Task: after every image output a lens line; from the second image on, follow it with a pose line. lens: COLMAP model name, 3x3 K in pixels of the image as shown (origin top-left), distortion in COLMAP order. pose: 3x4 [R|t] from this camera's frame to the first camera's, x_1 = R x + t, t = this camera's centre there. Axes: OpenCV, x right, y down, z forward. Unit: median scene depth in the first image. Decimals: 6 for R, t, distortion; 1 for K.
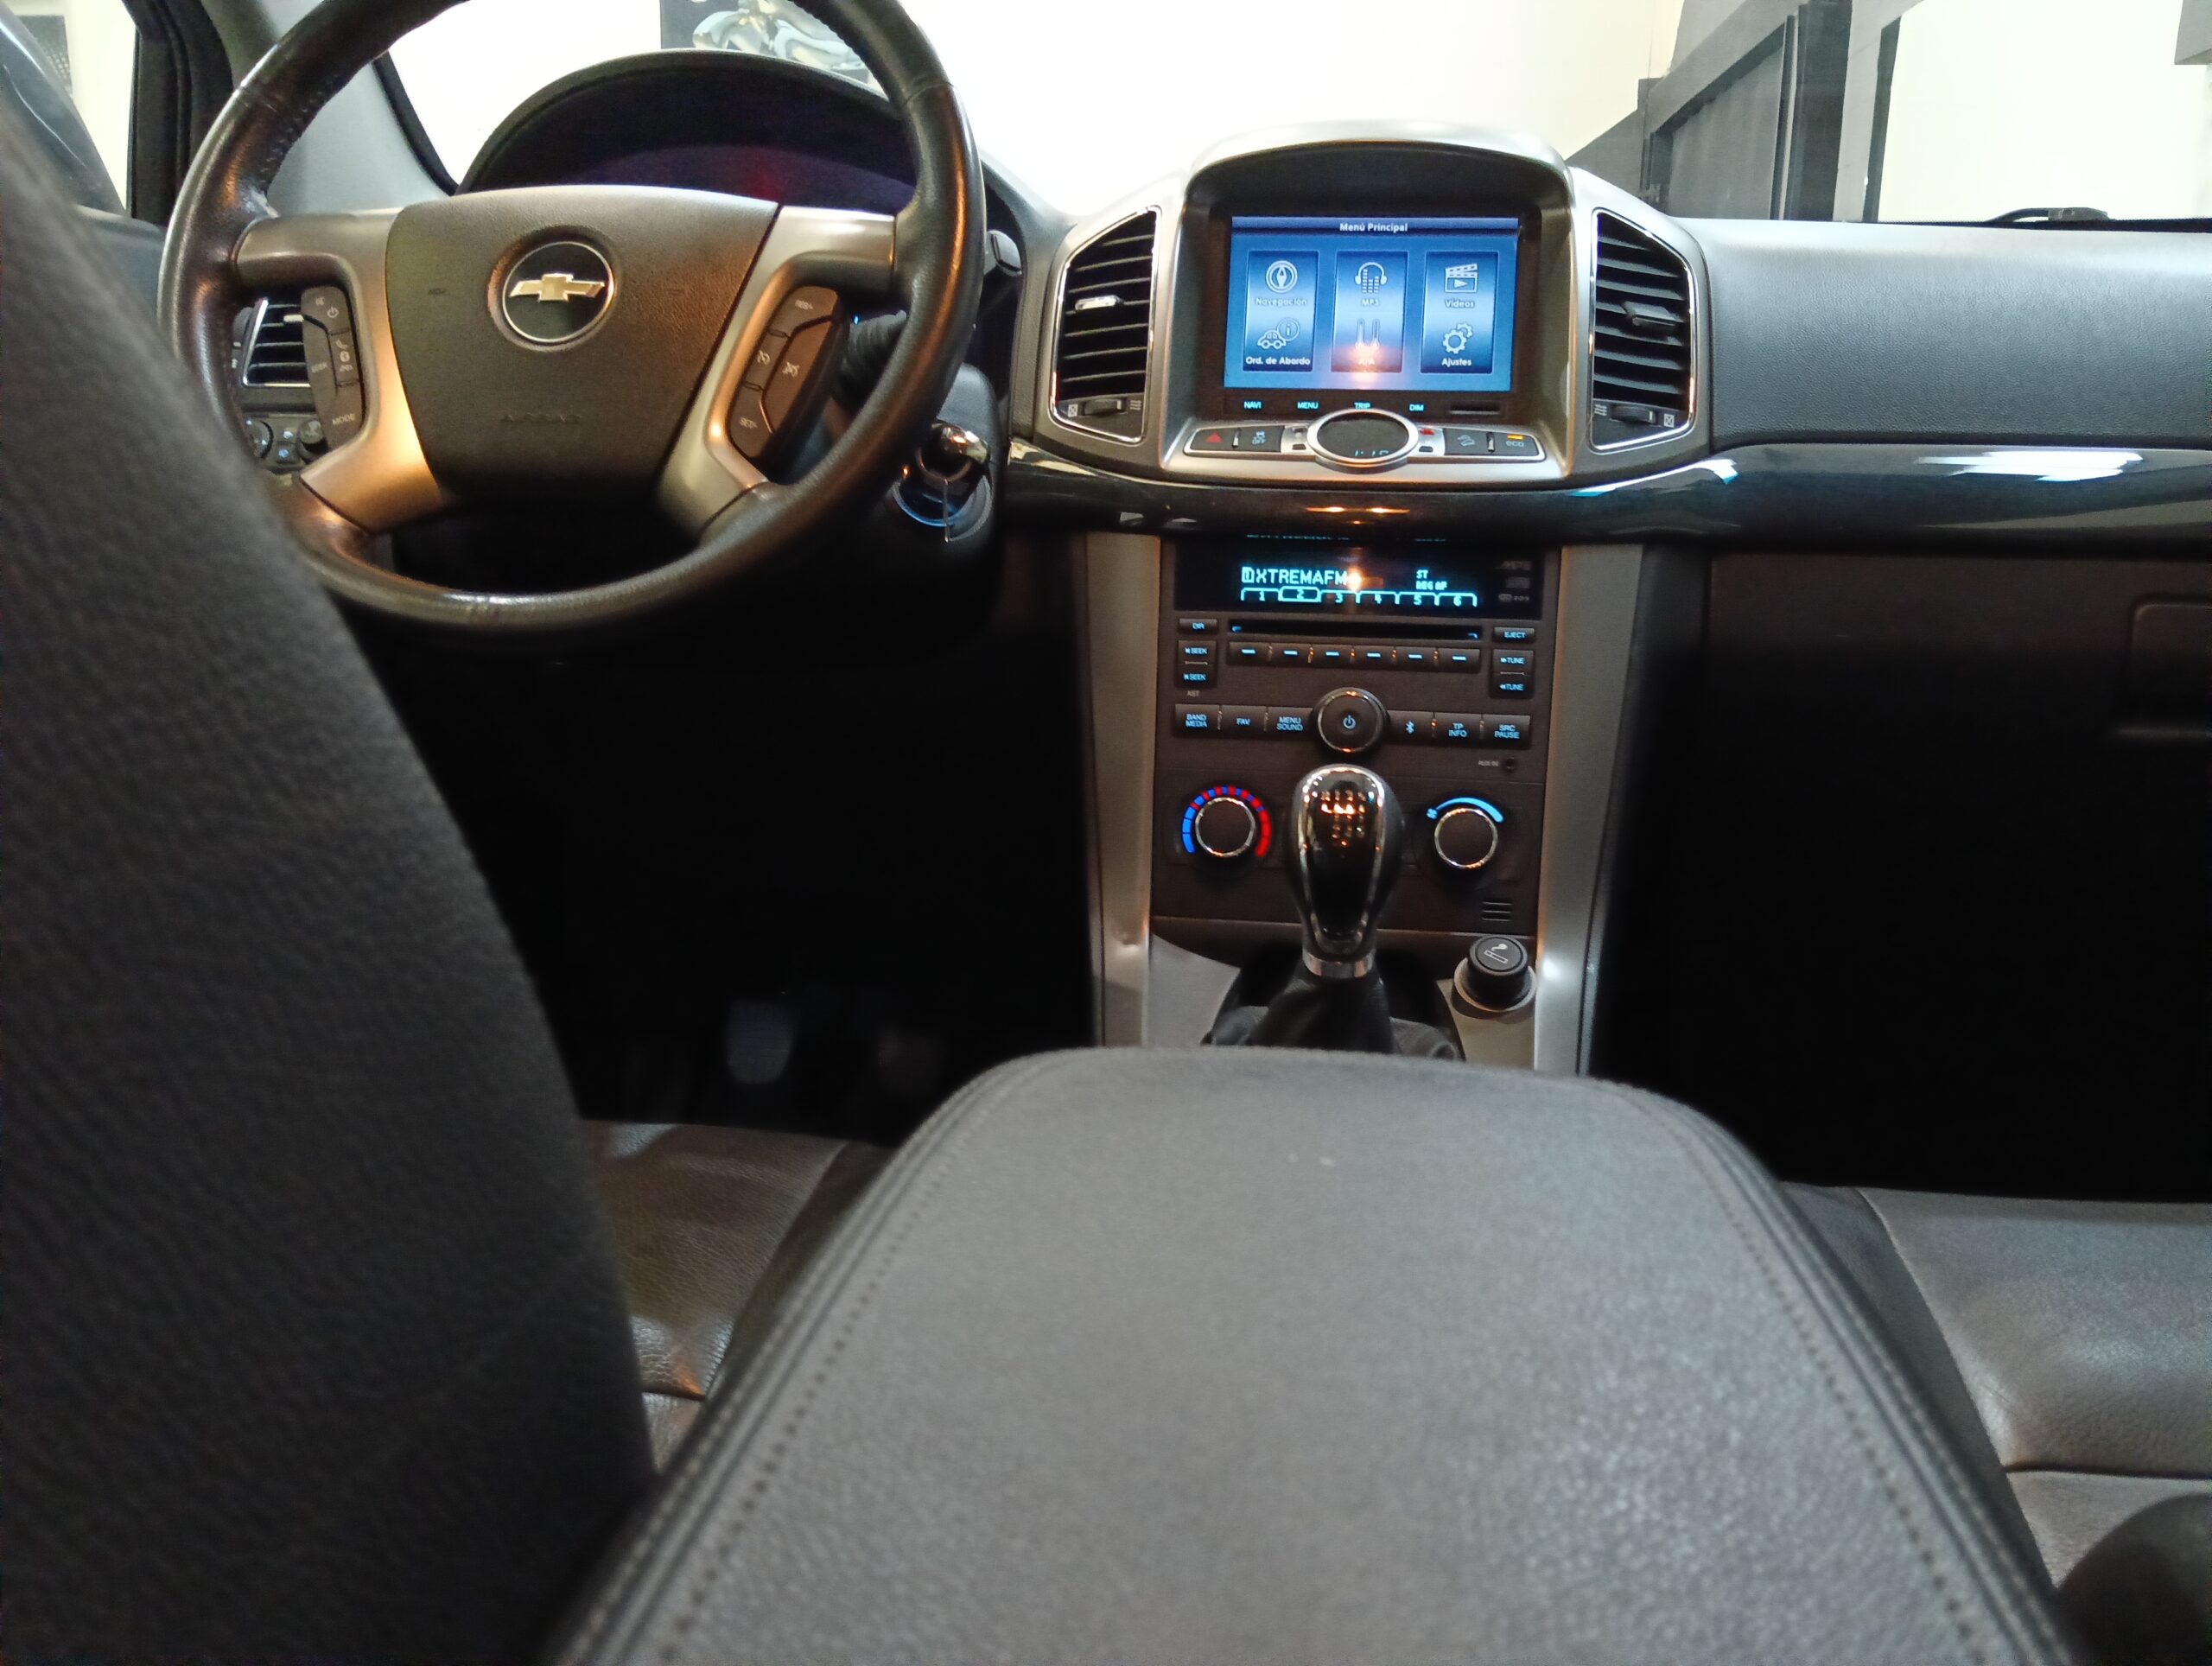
lens RADIAL K [[1801.6, 0, 1106.0], [0, 1801.6, 833.0], [0, 0, 1]] dist [0.179092, -0.530809]
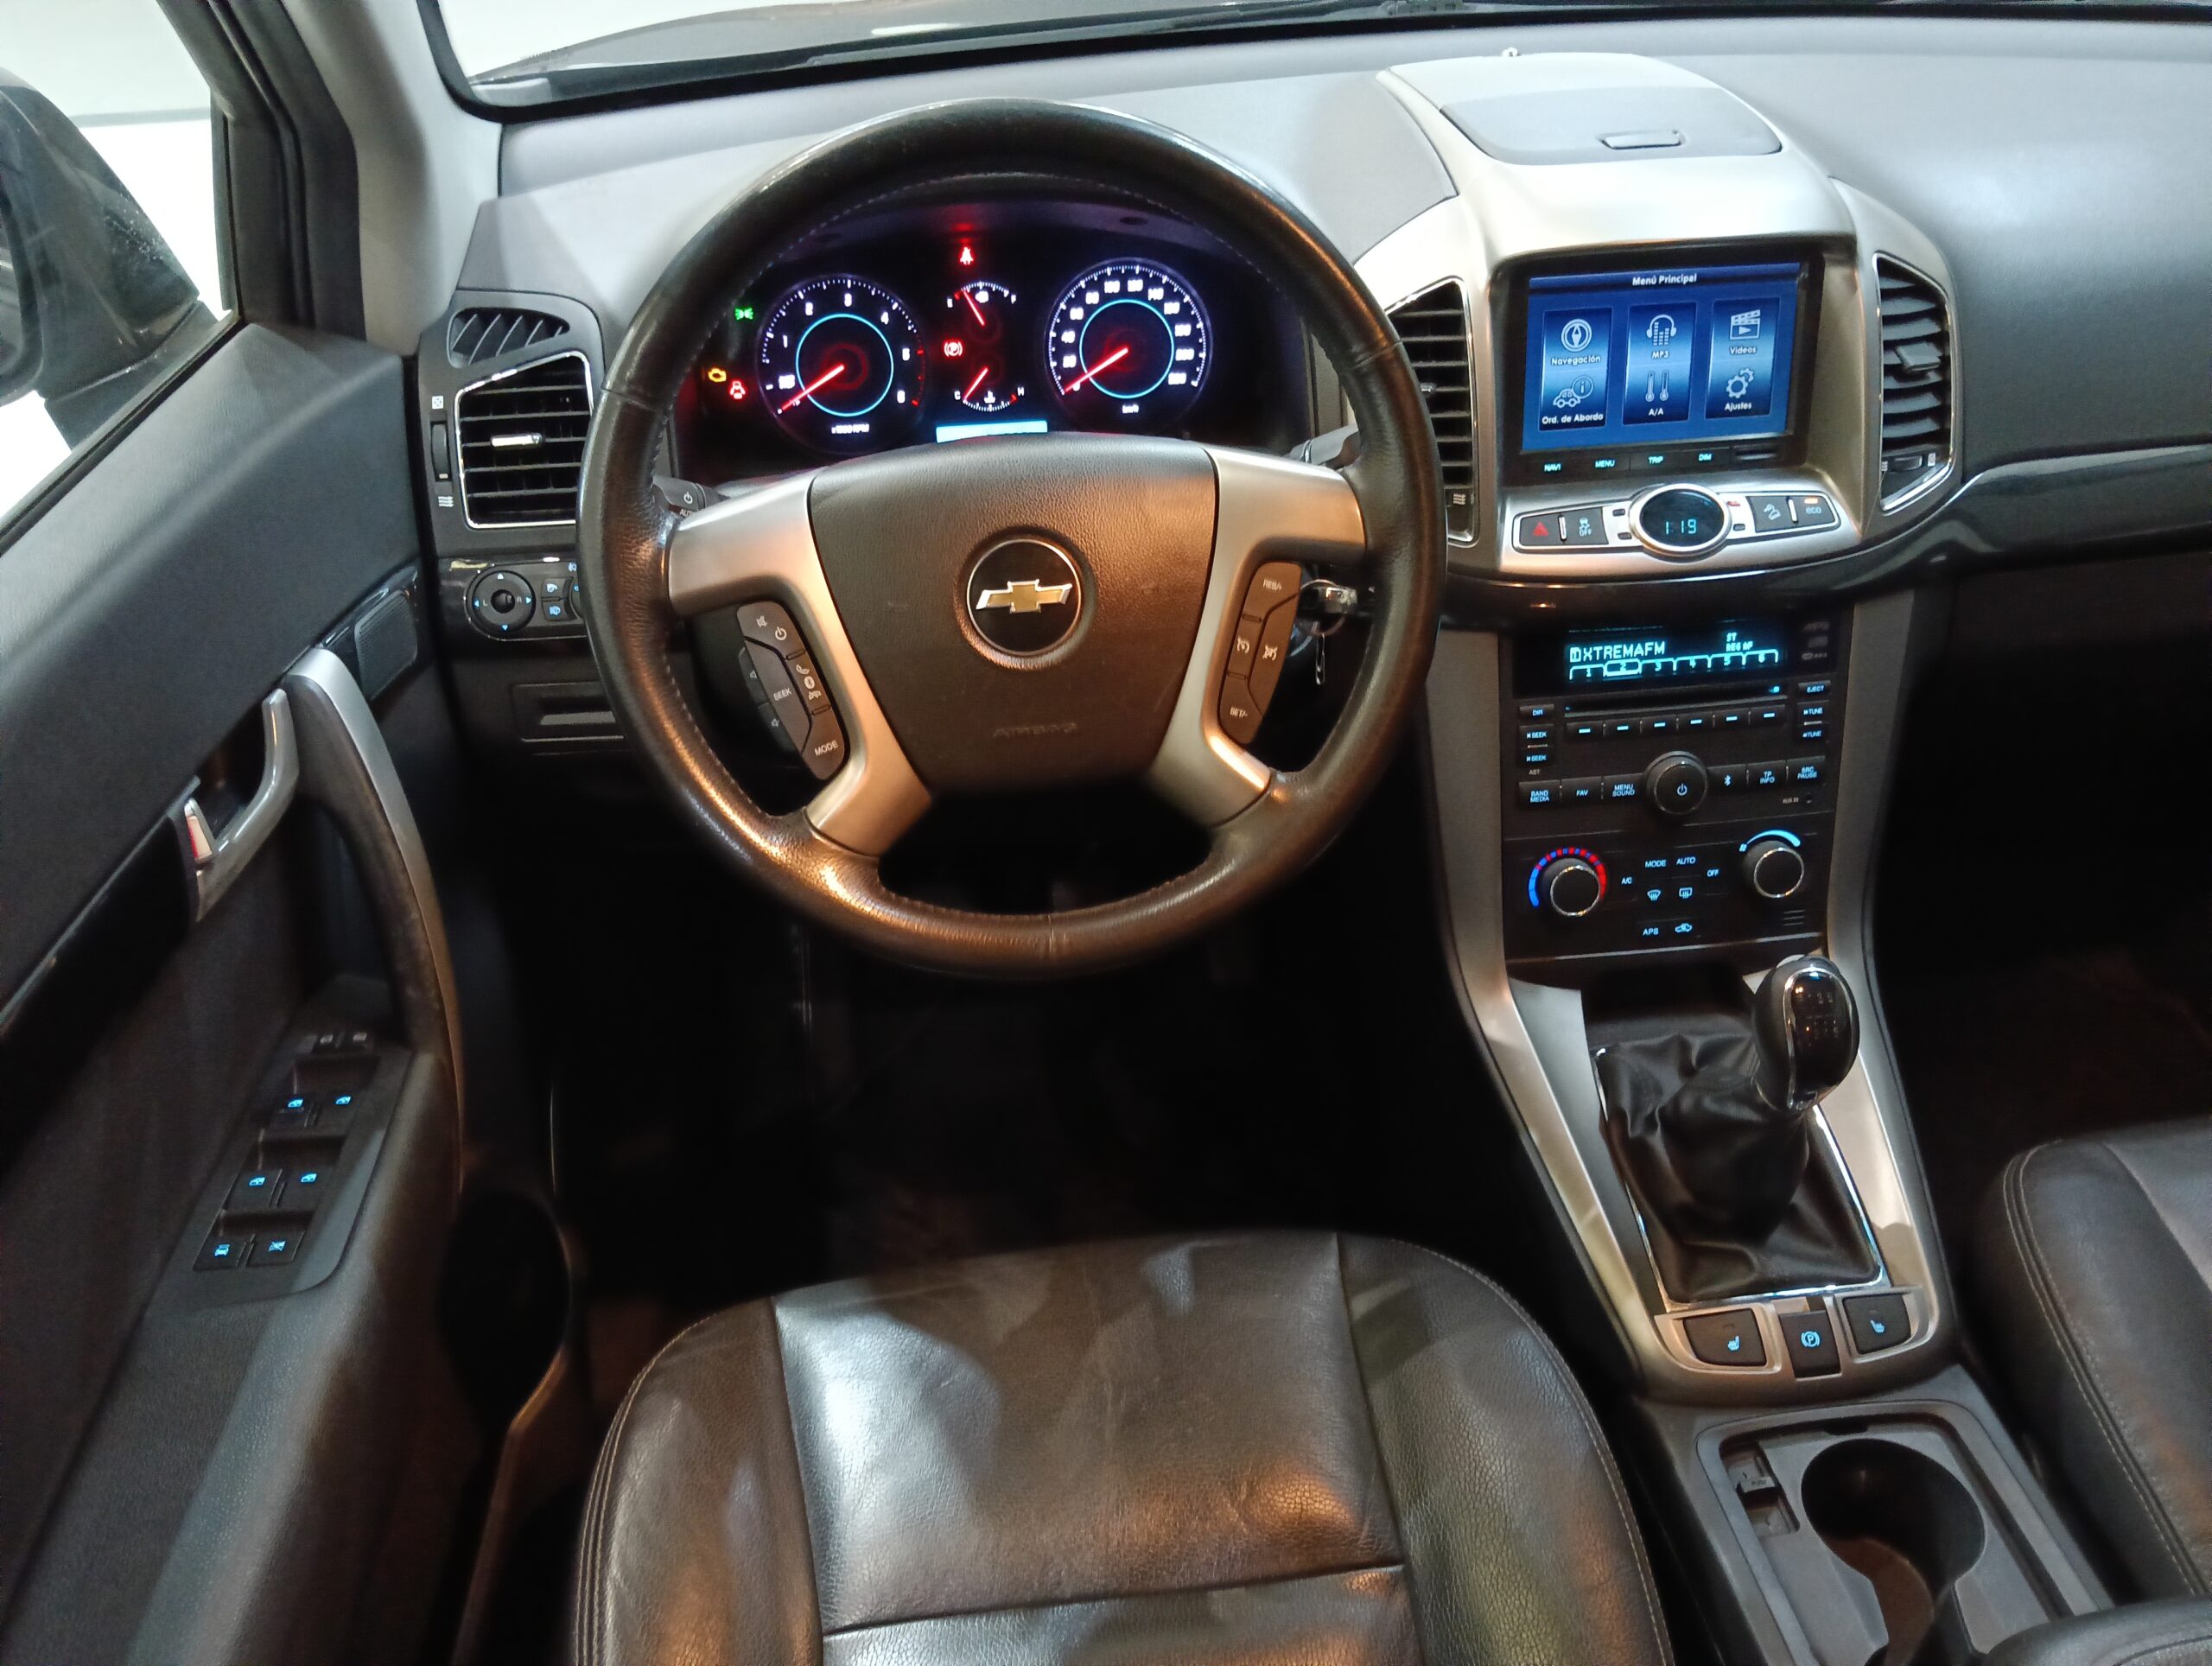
lens RADIAL K [[1801.6, 0, 1106.0], [0, 1801.6, 833.0], [0, 0, 1]] dist [0.179092, -0.530809]
pose [[0.970032, -0.173998, 0.169598, -0.400130], [0.096756, 0.916879, 0.387261, -0.498380], [-0.222883, -0.359246, 0.906237, 0.041749]]
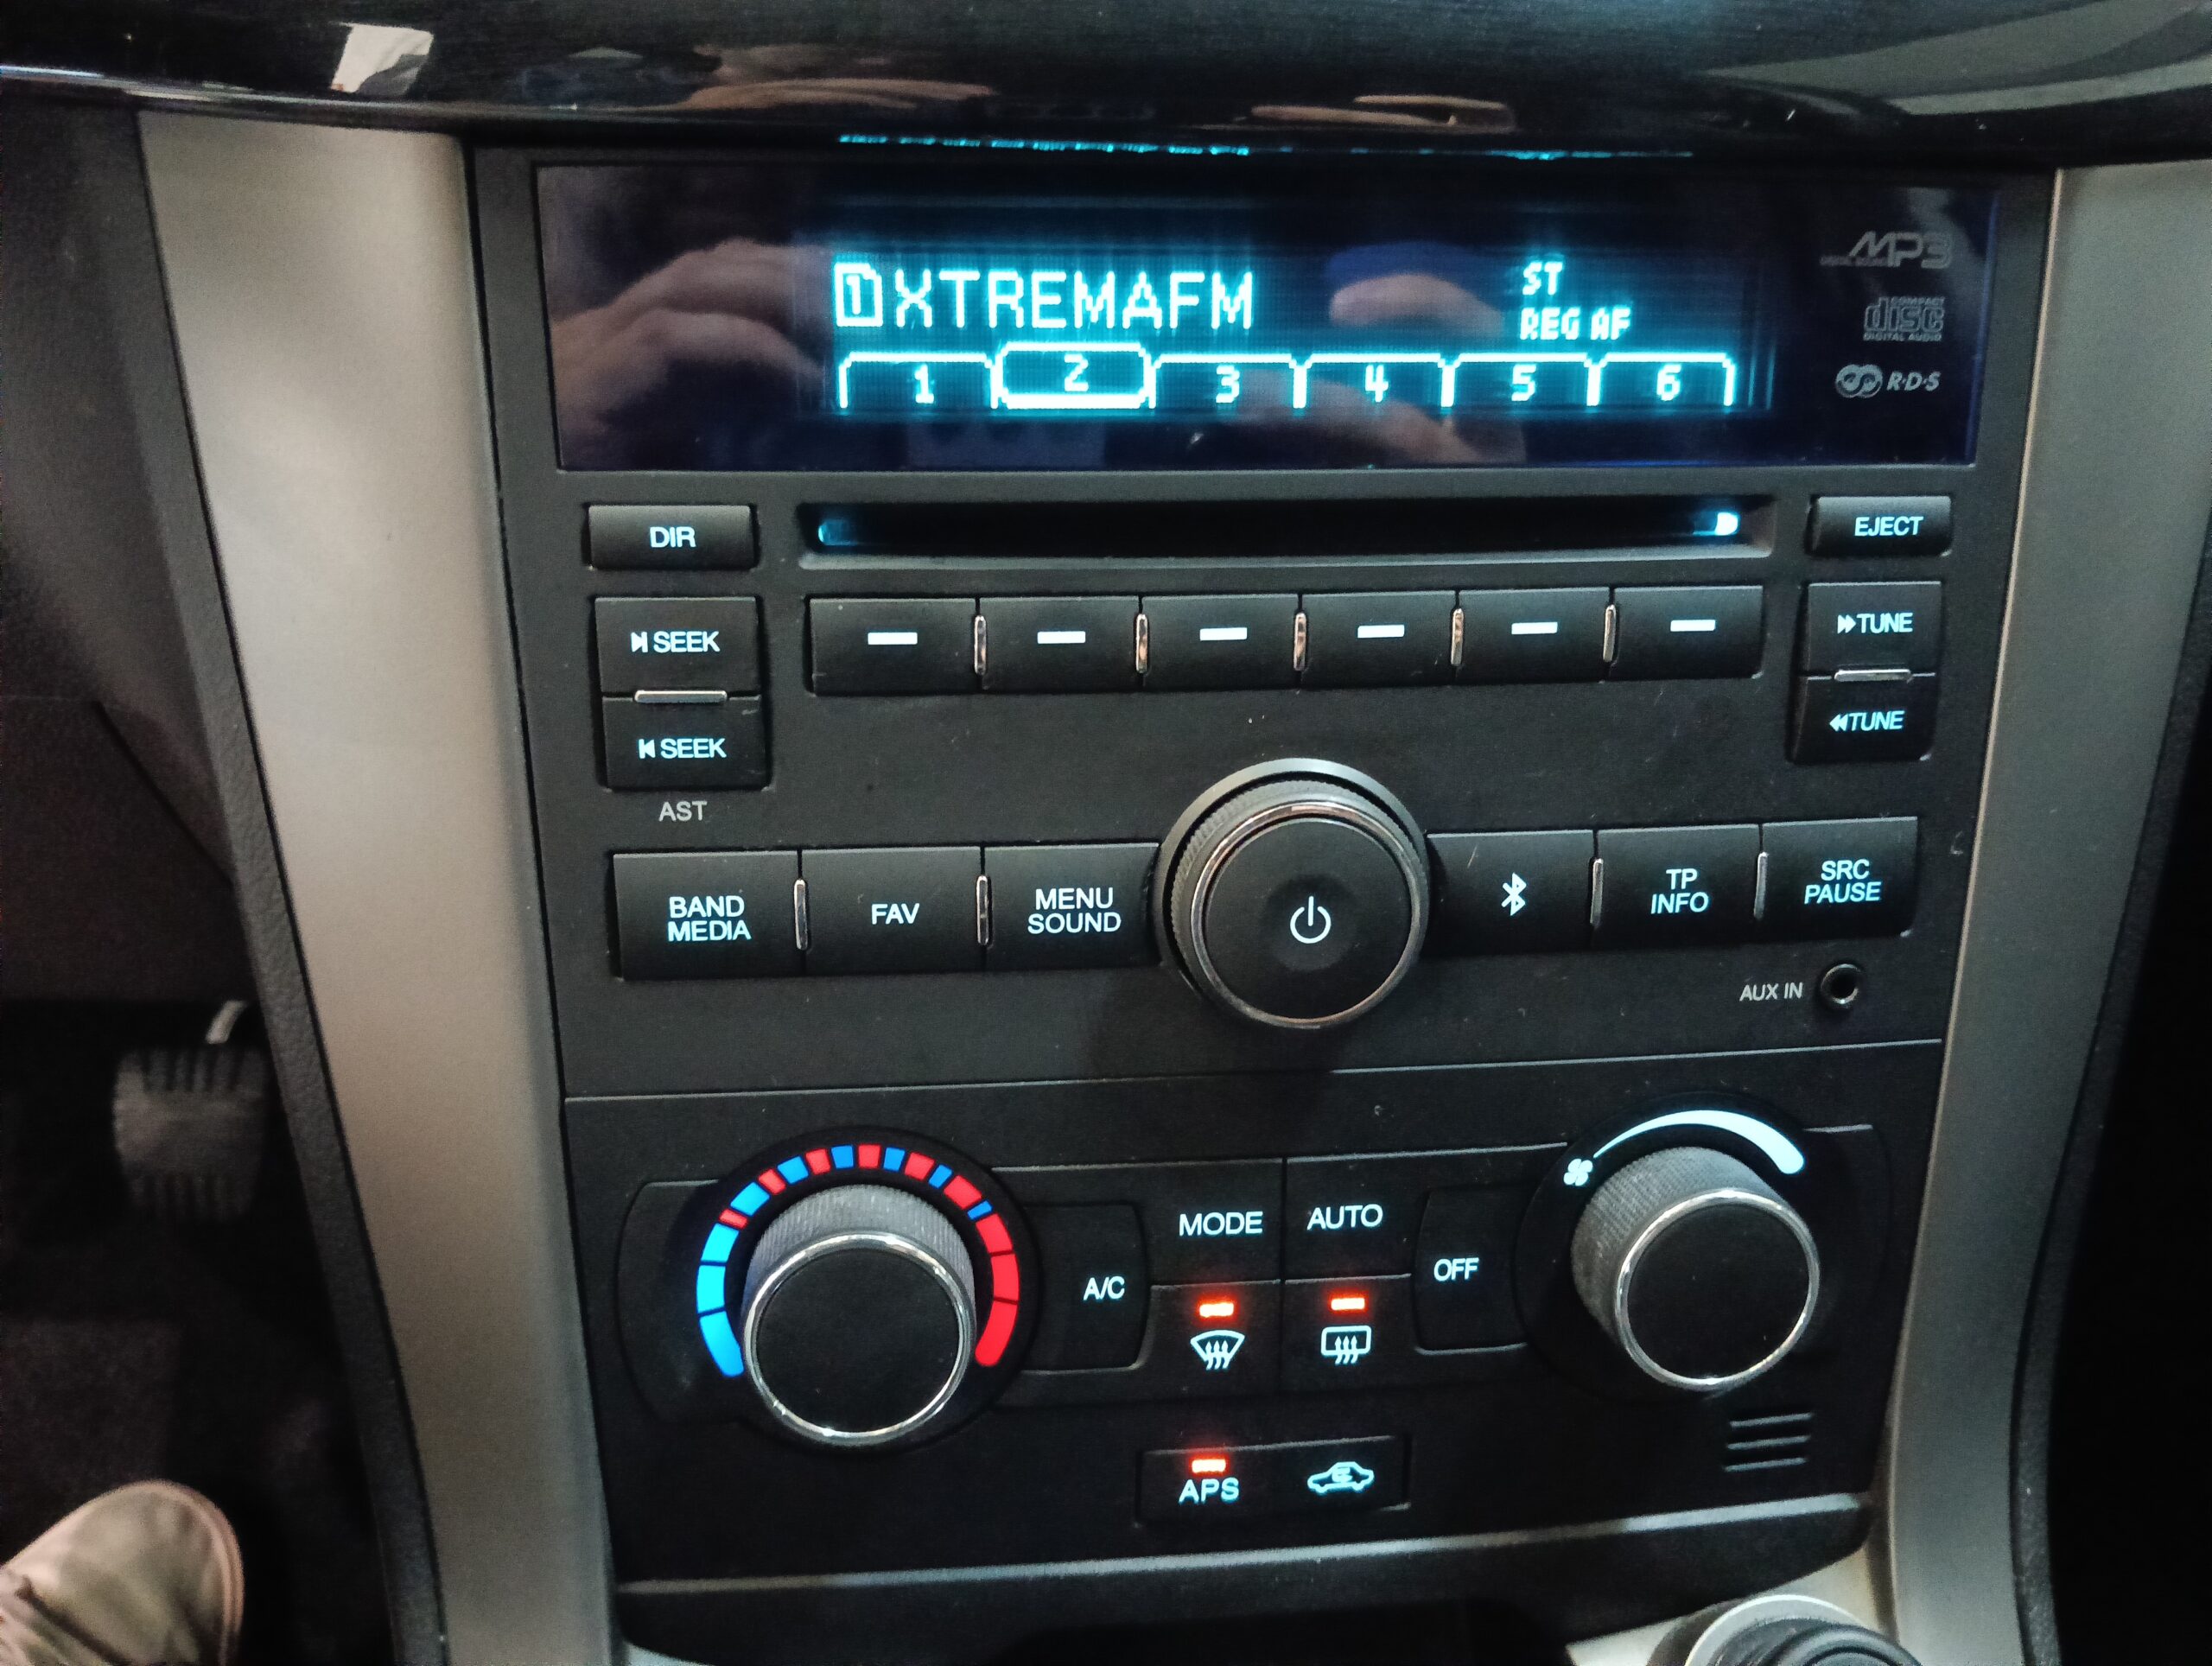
lens RADIAL K [[1801.6, 0, 1106.0], [0, 1801.6, 833.0], [0, 0, 1]] dist [0.179092, -0.530809]
pose [[0.971012, -0.108661, 0.212905, 0.051528], [0.036794, 0.948032, 0.316041, -0.152220], [-0.236182, -0.299046, 0.924548, 0.753952]]
